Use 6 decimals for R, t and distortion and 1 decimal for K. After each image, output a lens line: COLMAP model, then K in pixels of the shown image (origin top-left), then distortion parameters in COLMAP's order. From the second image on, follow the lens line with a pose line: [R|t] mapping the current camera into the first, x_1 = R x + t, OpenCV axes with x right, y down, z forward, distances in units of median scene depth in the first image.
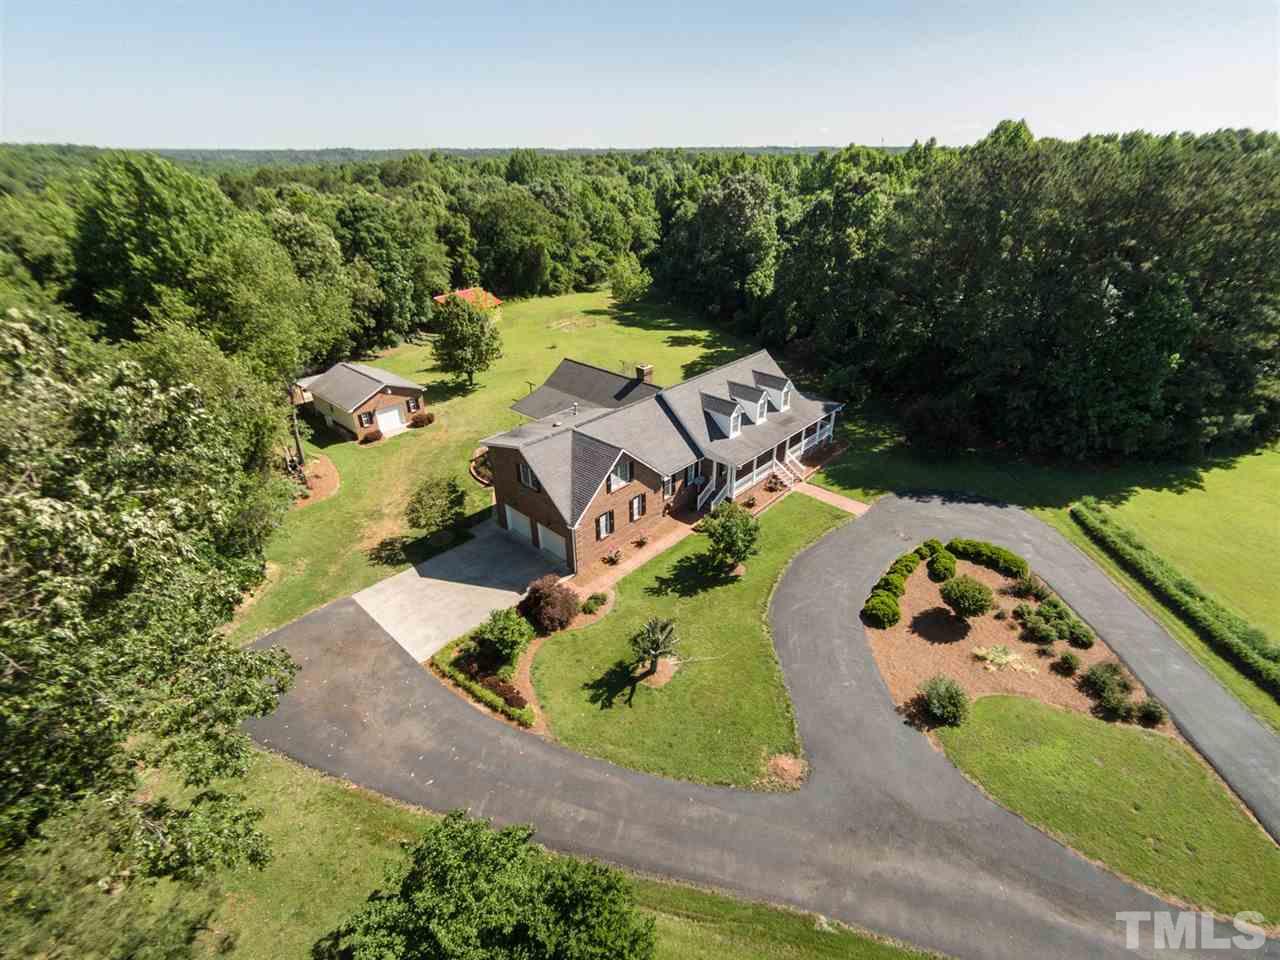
lens RADIAL K [[592.7, 0, 644.6], [0, 592.7, 491.7], [0, 0, 1]] dist [-0.021881, 0.007338]
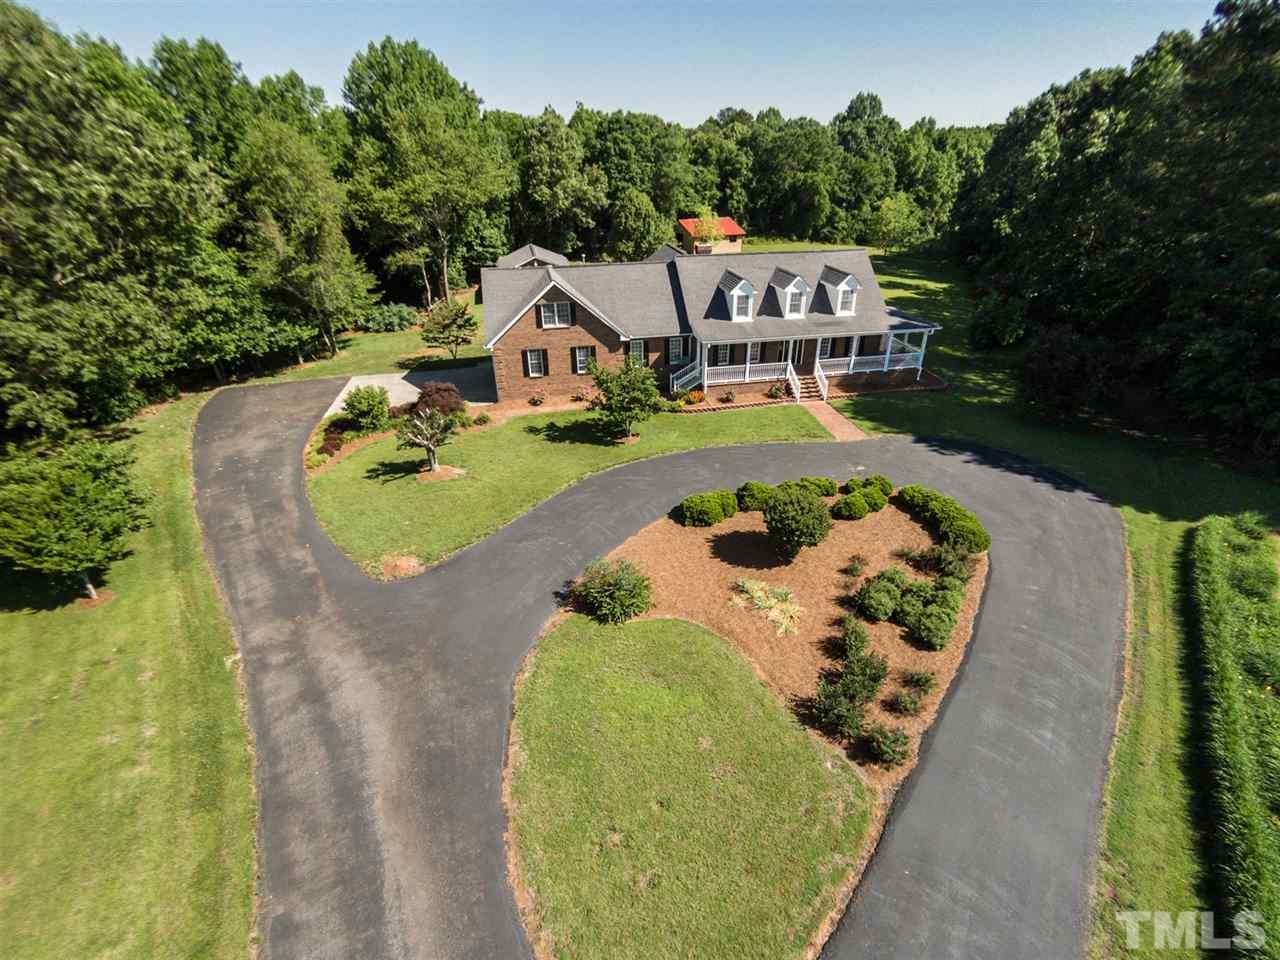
lens RADIAL K [[592.7, 0, 658.1], [0, 592.7, 489.8], [0, 0, 1]] dist [-0.021881, 0.007338]
pose [[0.811797, 0.290961, -0.506288, 0.557535], [-0.288126, 0.953714, 0.086105, 0.096414], [0.507907, 0.075975, 0.858055, 0.239631]]
